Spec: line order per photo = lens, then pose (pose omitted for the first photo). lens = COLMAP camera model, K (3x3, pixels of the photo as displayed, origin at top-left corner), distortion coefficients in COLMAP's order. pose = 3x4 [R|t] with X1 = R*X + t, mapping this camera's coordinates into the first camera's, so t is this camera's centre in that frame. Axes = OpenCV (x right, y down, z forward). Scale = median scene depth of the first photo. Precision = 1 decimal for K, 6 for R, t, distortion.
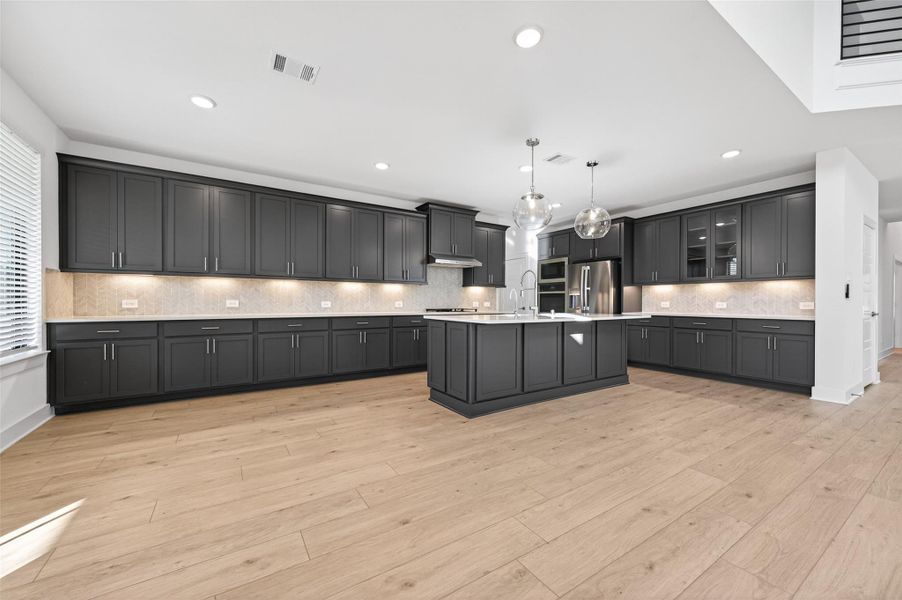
lens RADIAL K [[350.7, 0, 451.0], [0, 350.7, 300.0], [0, 0, 1]] dist [0.000152, 0.000341]
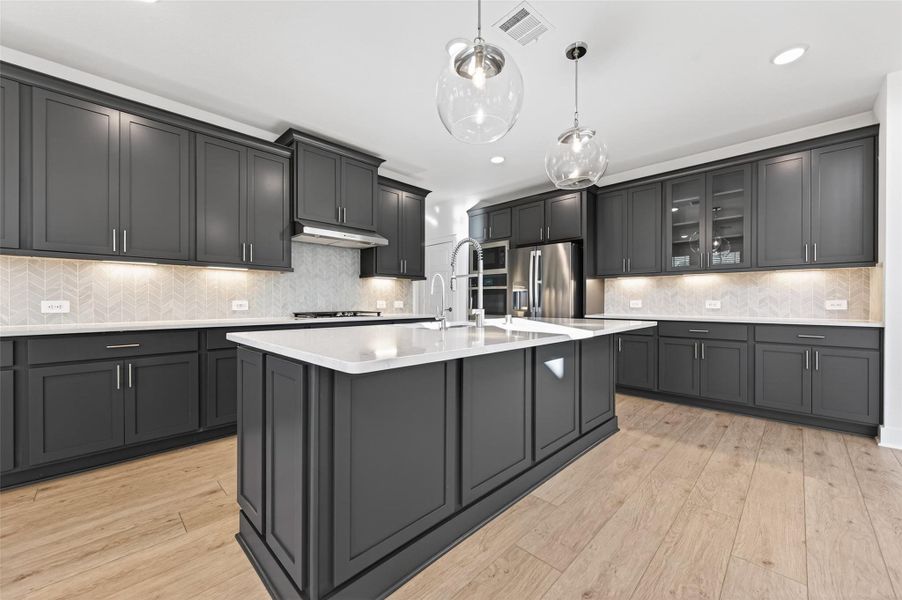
lens RADIAL K [[350.7, 0, 451.0], [0, 350.7, 300.0], [0, 0, 1]] dist [0.000152, 0.000341]
pose [[0.976264, -0.002004, 0.216573, 0.061549], [0.001794, 0.999998, 0.001166, 0.003357], [-0.216575, -0.000750, 0.976266, 0.353152]]
